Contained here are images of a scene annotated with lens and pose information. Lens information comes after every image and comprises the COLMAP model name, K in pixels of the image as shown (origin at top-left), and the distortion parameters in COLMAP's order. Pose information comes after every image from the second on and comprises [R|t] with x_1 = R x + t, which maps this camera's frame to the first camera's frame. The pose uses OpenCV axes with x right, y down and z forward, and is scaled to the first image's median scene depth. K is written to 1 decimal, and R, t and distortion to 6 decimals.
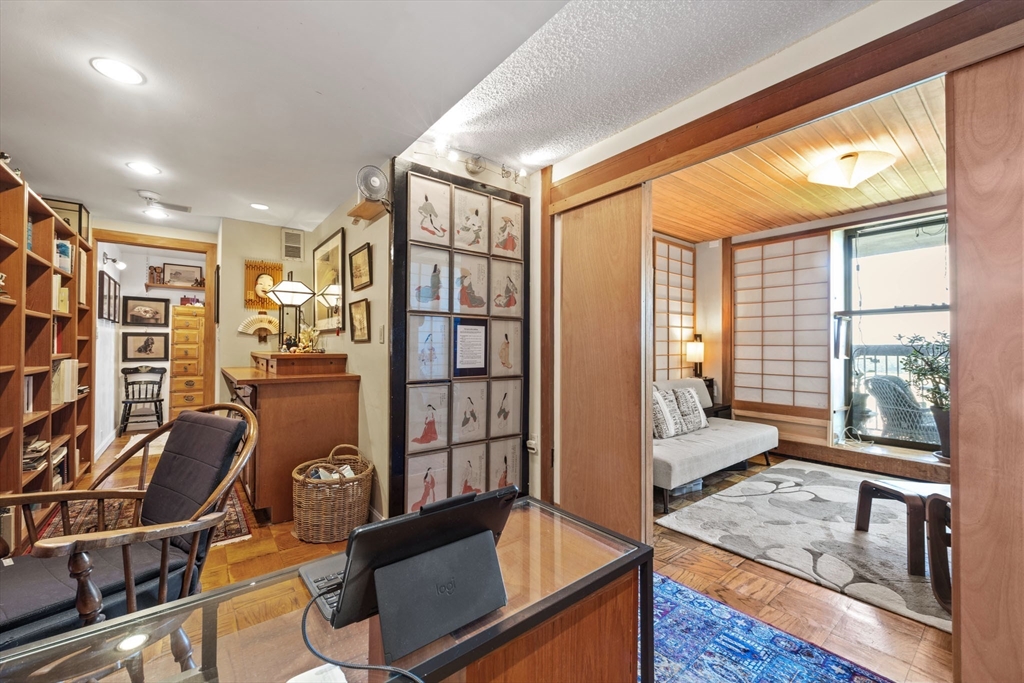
lens RADIAL K [[412.6, 0, 517.8], [0, 412.6, 342.5], [0, 0, 1]] dist [-0.003918, 0.000285]
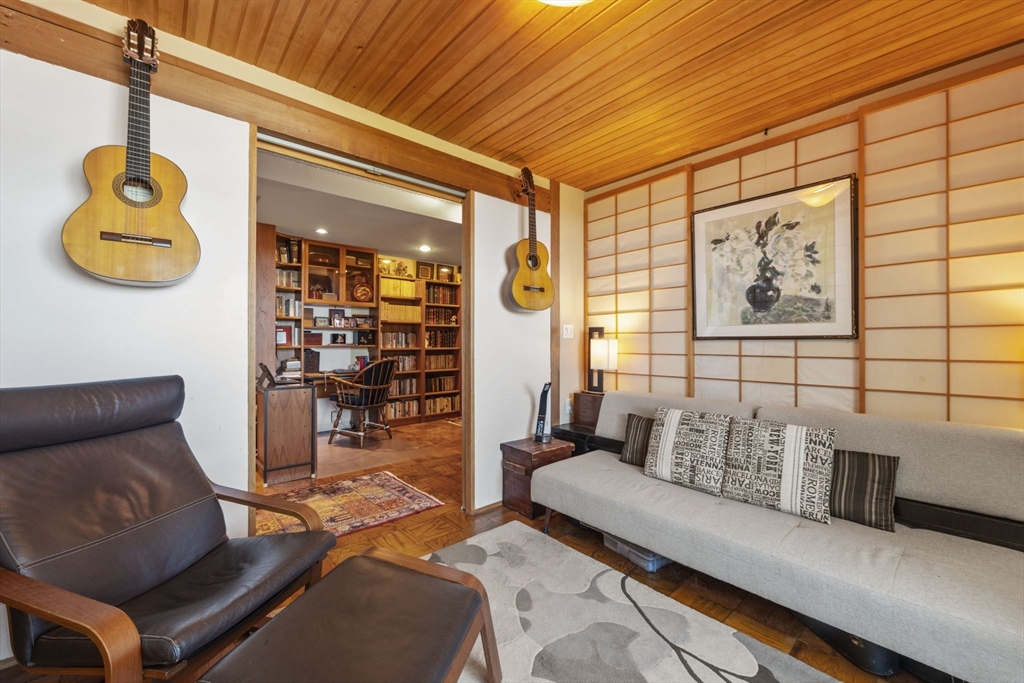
lens RADIAL K [[412.6, 0, 516.5], [0, 412.6, 340.4], [0, 0, 1]] dist [-0.003918, 0.000285]
pose [[0.044853, -0.008067, -0.998961, 1.067418], [0.003723, 0.999962, -0.007908, 0.019291], [0.998987, -0.003364, 0.044881, 0.789833]]
